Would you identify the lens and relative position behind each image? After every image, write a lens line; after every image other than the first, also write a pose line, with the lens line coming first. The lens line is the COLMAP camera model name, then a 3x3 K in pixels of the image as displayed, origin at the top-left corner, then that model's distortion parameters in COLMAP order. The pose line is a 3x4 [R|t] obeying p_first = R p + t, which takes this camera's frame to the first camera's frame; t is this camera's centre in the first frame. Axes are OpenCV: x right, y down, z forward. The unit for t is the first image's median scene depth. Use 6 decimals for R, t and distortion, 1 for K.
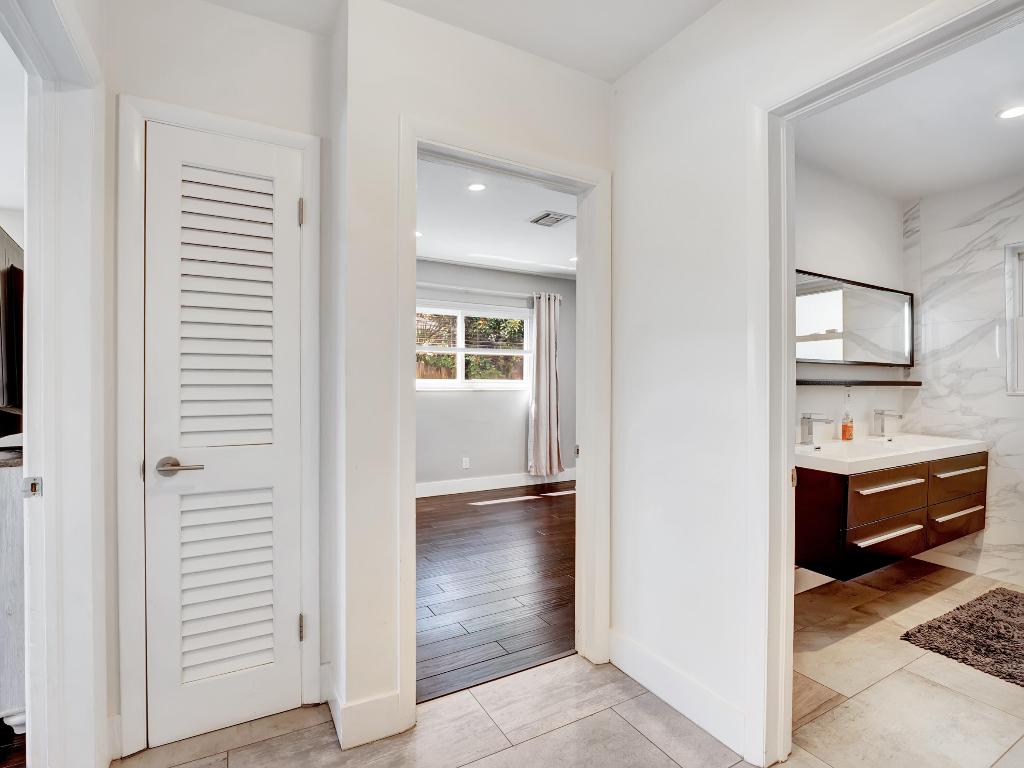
lens RADIAL K [[454.8, 0, 515.1], [0, 454.8, 380.2], [0, 0, 1]] dist [-0.026725, 0.001626]
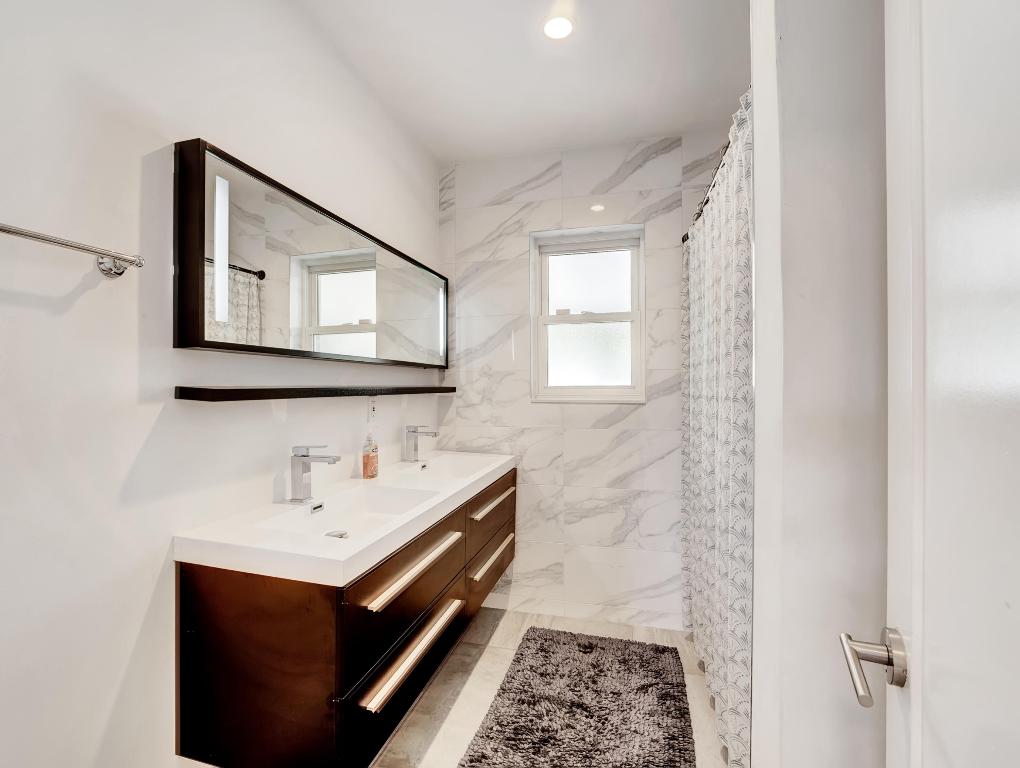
lens RADIAL K [[449.3, 0, 508.5], [0, 449.3, 383.0], [0, 0, 1]] dist [-0.002283, -0.000037]
pose [[0.650865, -0.003637, 0.759185, 0.358461], [0.003694, 0.999992, 0.001623, -0.005537], [-0.759185, 0.001749, 0.650873, 0.399685]]
